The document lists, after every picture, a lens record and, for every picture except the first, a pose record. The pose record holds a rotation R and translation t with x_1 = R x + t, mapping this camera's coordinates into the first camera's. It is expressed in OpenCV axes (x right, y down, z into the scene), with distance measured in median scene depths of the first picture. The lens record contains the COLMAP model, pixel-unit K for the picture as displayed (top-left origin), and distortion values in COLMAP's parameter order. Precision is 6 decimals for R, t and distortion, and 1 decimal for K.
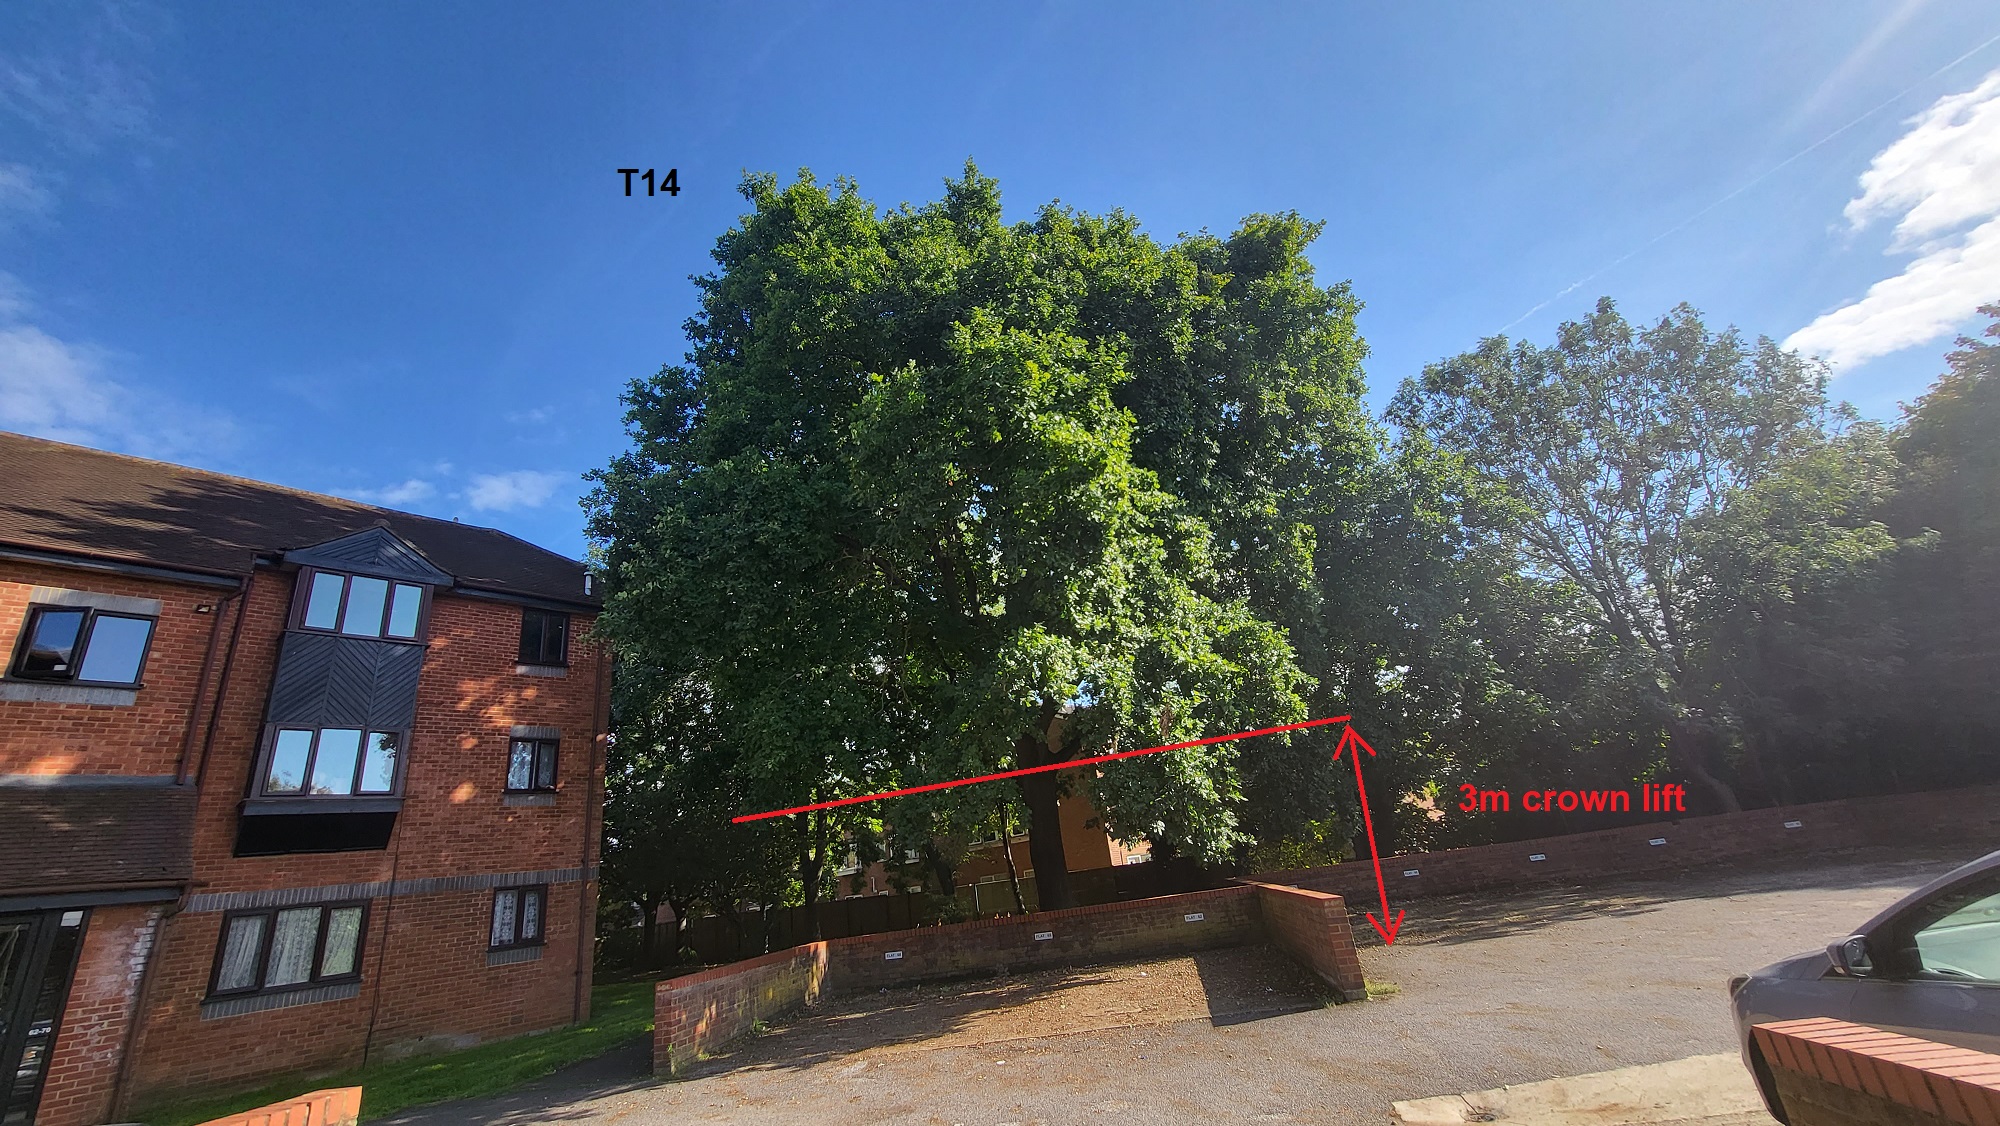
lens RADIAL K [[800.2, 0, 1003.9], [0, 800.2, 566.3], [0, 0, 1]] dist [0.008980, -0.002588]
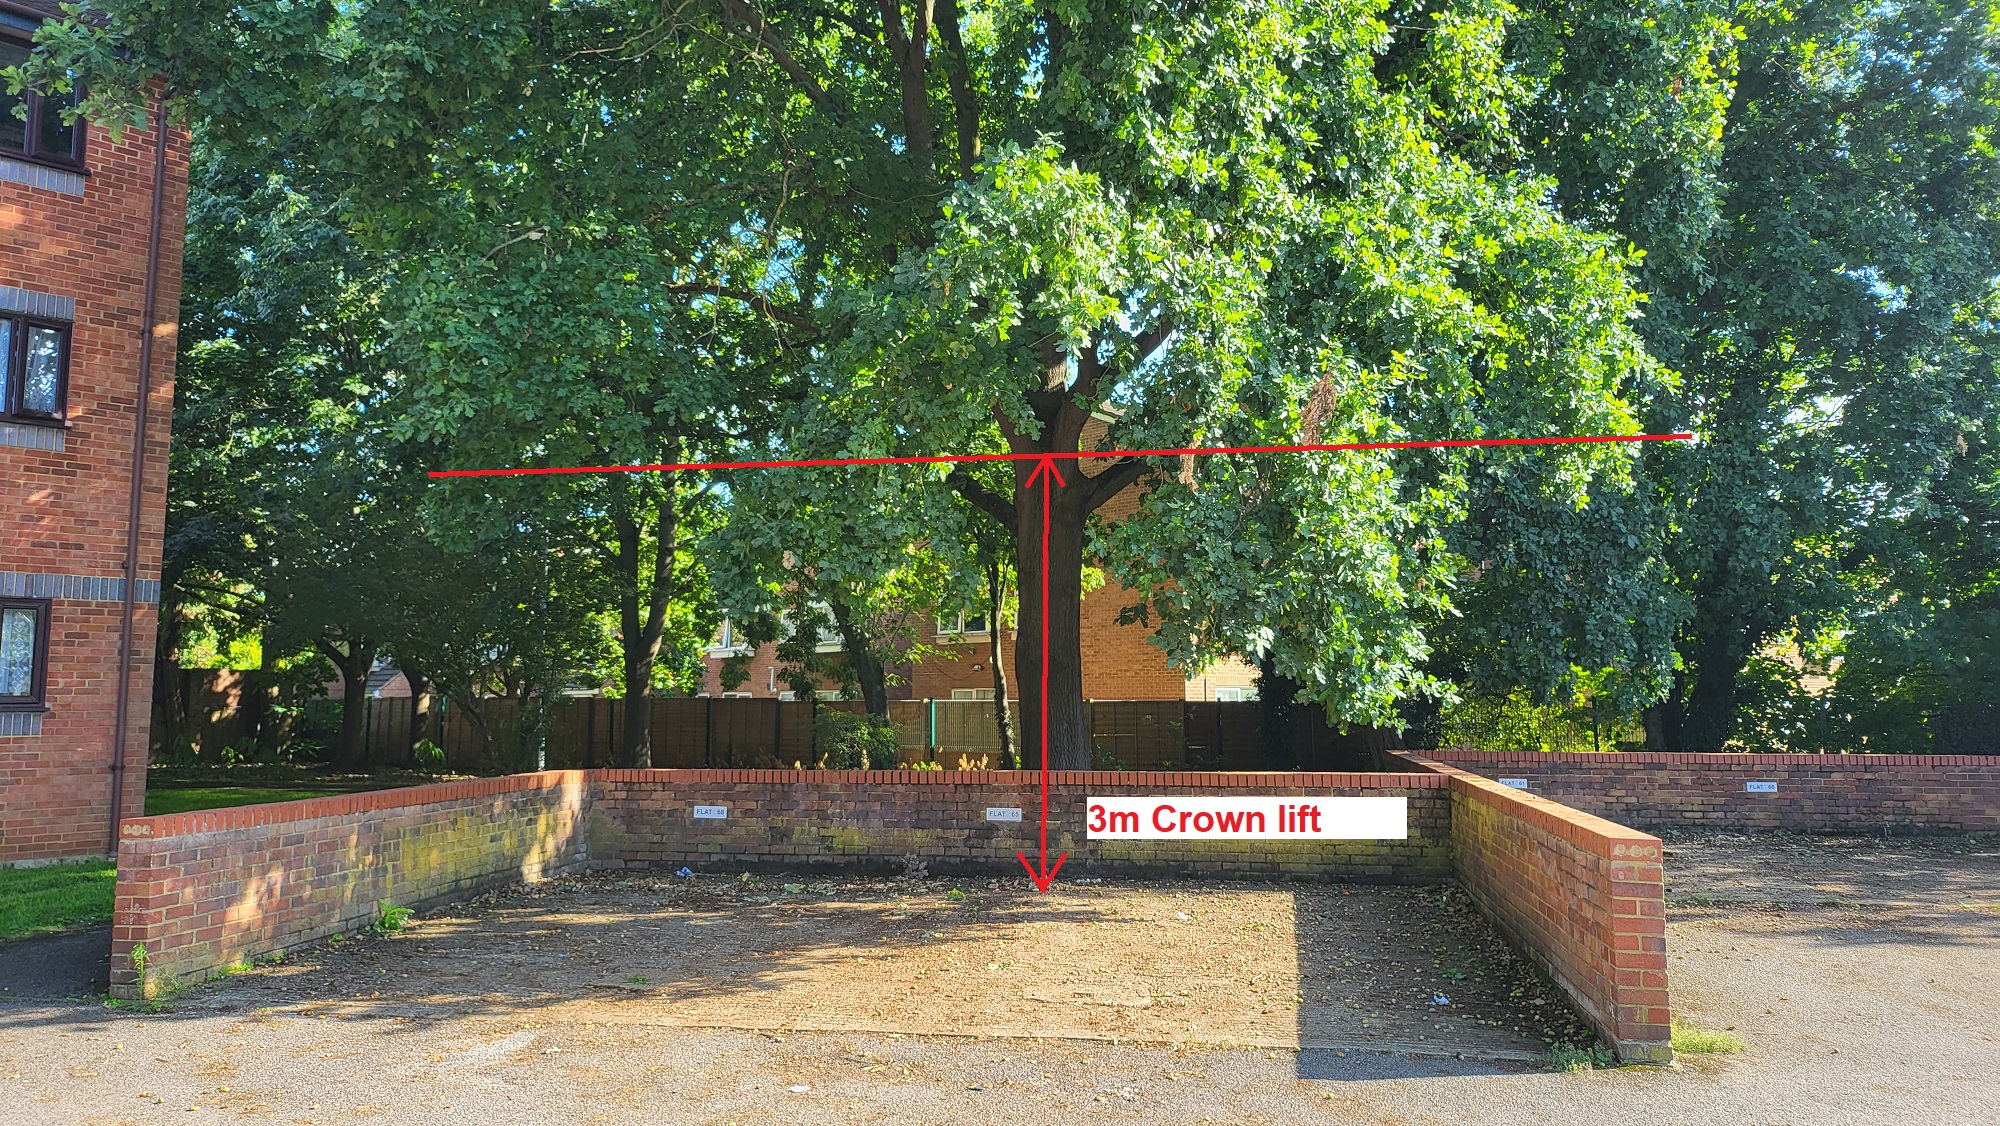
lens RADIAL K [[1404.2, 0, 989.3], [0, 1404.2, 579.5], [0, 0, 1]] dist [0.061266, -0.038291]
pose [[0.992367, 0.119196, -0.031639, 0.051531], [-0.105141, 0.951818, 0.288078, 0.066939], [0.064452, -0.282552, 0.957084, 0.195683]]
